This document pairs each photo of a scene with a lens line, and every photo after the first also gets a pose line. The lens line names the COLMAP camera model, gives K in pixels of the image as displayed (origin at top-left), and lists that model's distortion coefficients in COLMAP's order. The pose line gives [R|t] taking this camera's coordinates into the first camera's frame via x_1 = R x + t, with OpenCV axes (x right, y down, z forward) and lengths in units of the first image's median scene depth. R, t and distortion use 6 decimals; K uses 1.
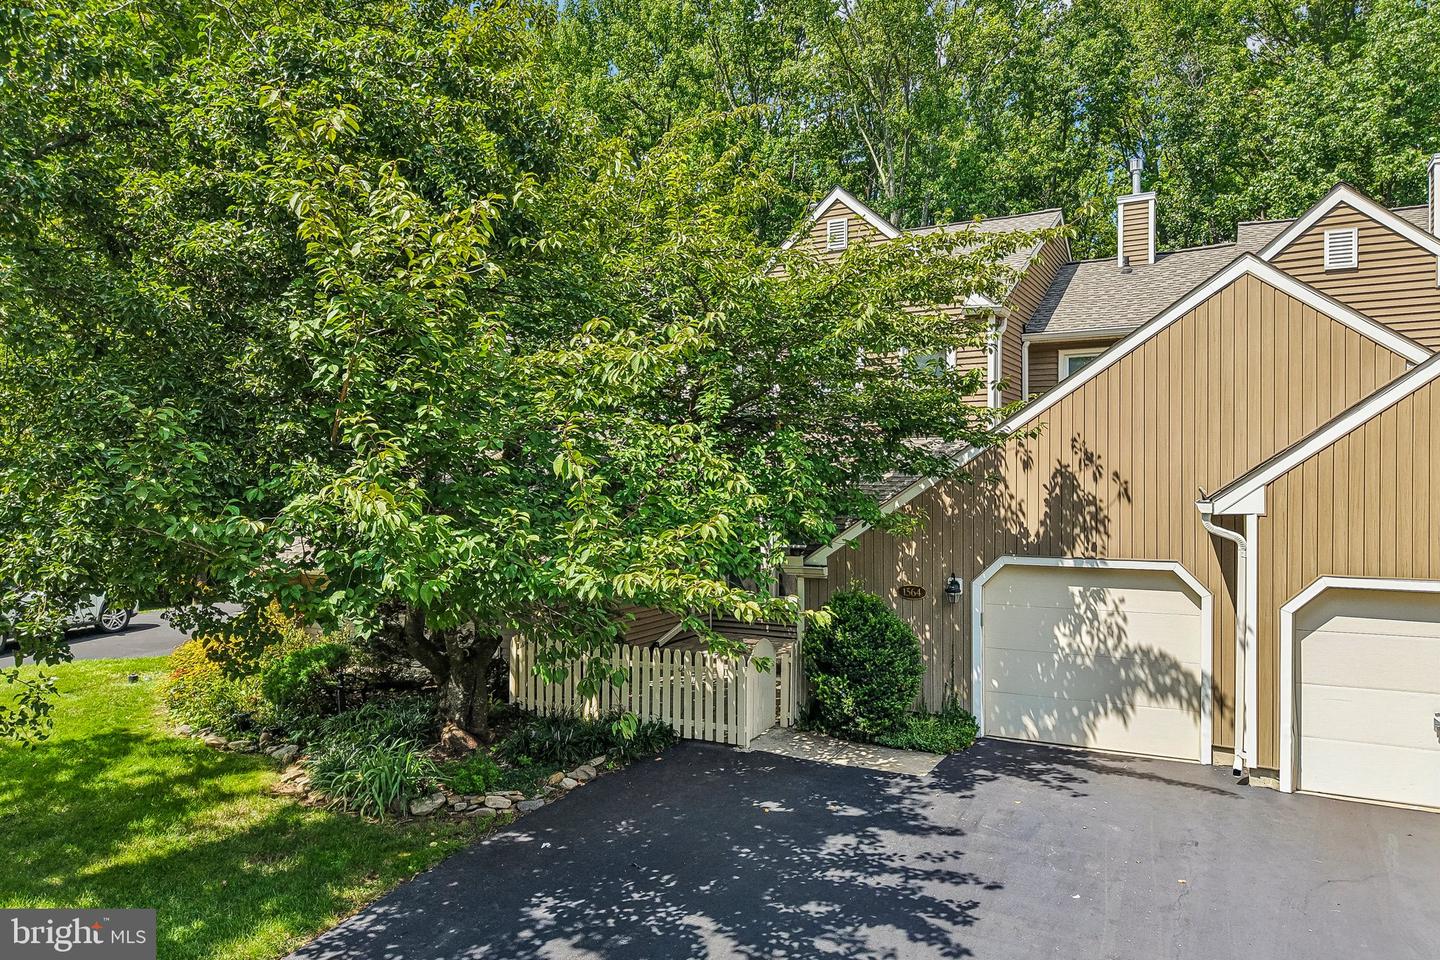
lens RADIAL K [[979.6, 0, 720.0], [0, 979.6, 480.0], [0, 0, 1]] dist [0.053243, -0.059989]
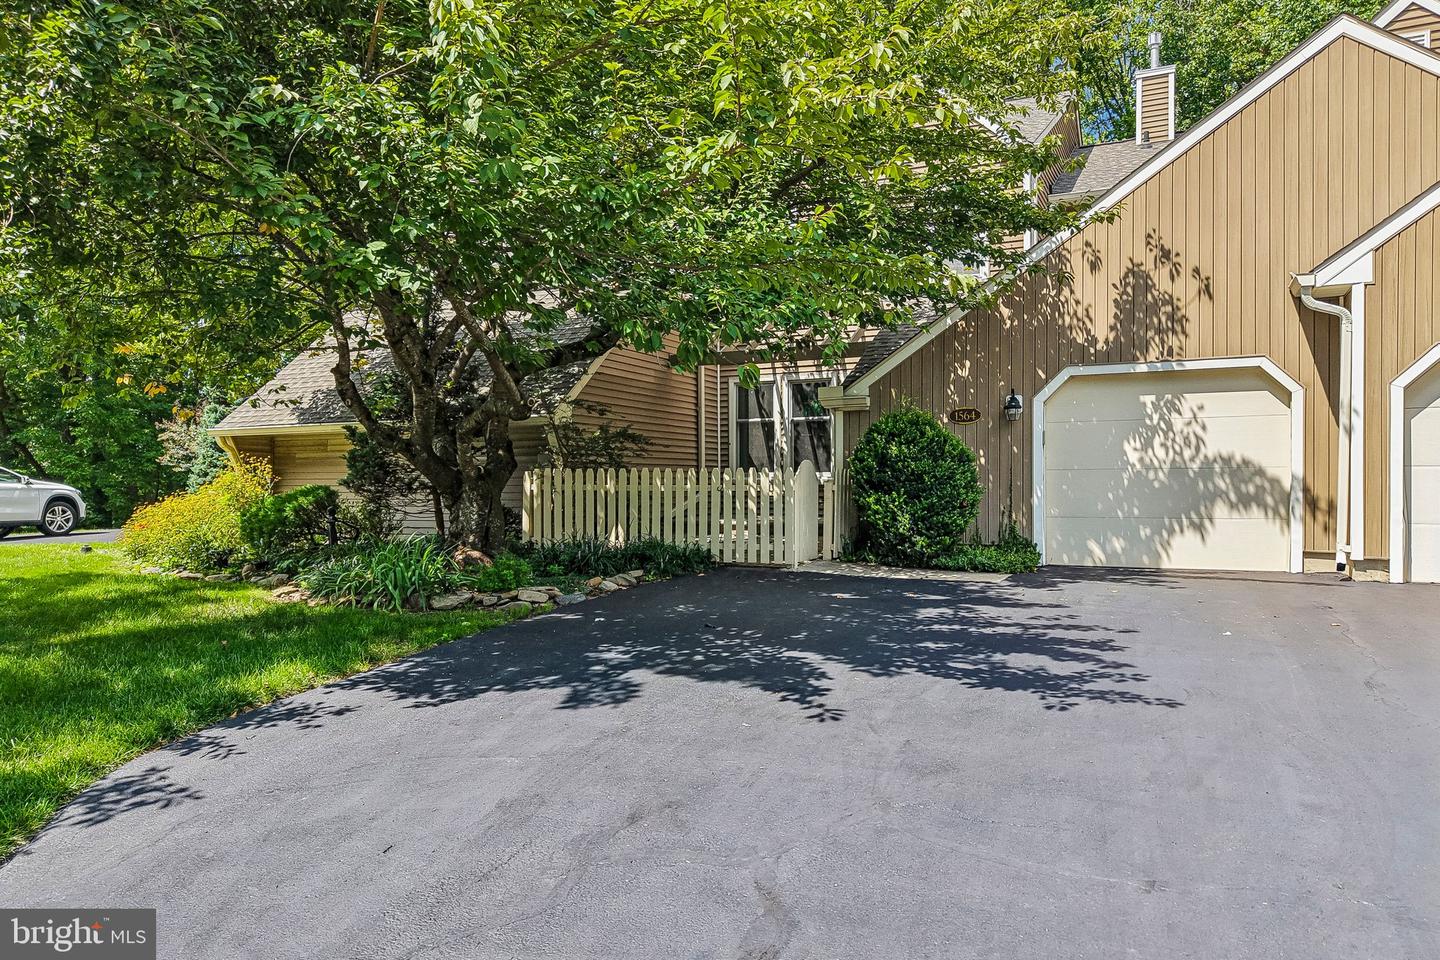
lens RADIAL K [[973.4, 0, 720.0], [0, 973.4, 480.0], [0, 0, 1]] dist [0.068477, -0.080244]
pose [[0.998673, 0.000173, 0.051502, -0.088026], [-0.000017, 0.999995, -0.003036, 0.192259], [-0.051502, 0.003031, 0.998668, 0.103078]]
